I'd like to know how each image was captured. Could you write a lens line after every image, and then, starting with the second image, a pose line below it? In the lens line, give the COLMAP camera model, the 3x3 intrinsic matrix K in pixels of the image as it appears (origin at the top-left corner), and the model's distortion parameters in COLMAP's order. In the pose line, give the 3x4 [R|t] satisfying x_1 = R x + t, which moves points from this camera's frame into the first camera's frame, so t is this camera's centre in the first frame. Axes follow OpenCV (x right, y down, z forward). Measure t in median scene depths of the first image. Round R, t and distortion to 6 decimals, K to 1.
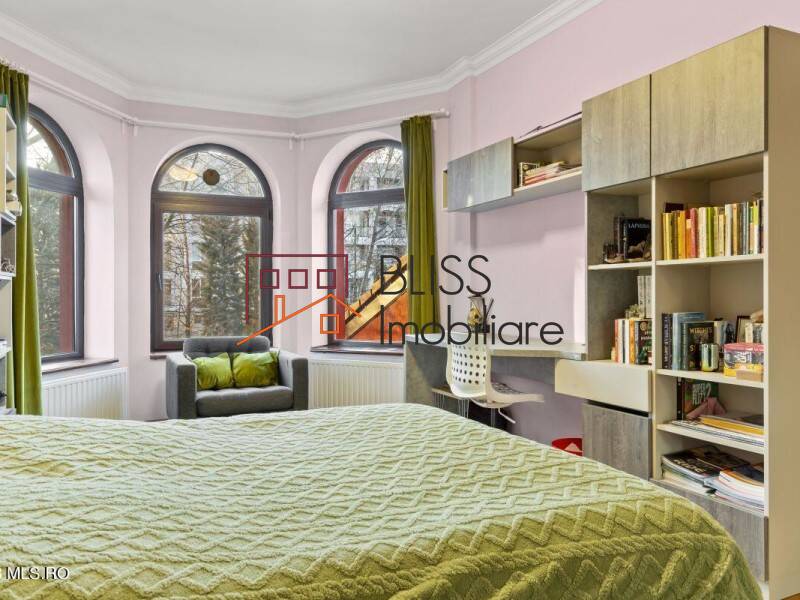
lens RADIAL K [[588.1, 0, 400.0], [0, 588.1, 300.0], [0, 0, 1]] dist [-0.037168, 0.000243]
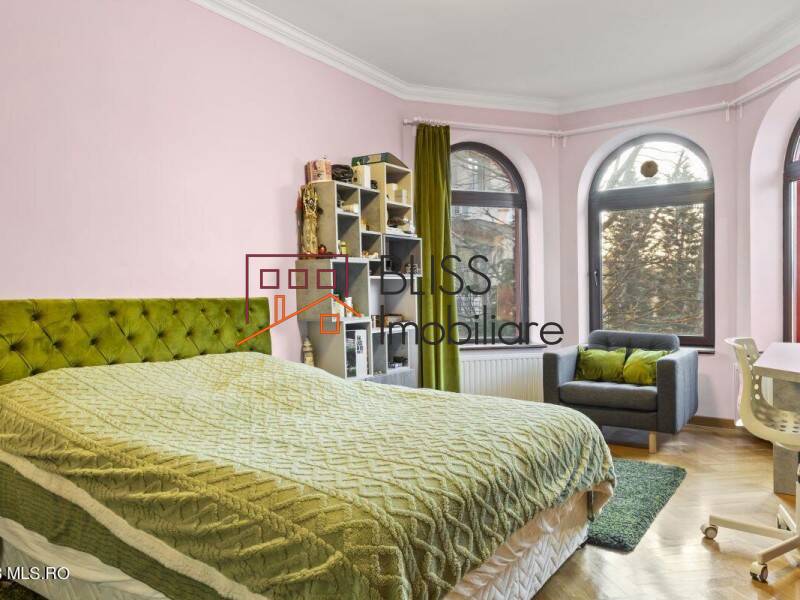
lens RADIAL K [[600.0, 0, 398.4], [0, 600.0, 284.6], [0, 0, 1]] dist [0.003242, 0.004654]
pose [[0.505580, -0.006621, -0.862754, 0.406777], [-0.002564, 0.999955, -0.009176, -0.006398], [0.862776, 0.006851, 0.505541, 0.163534]]
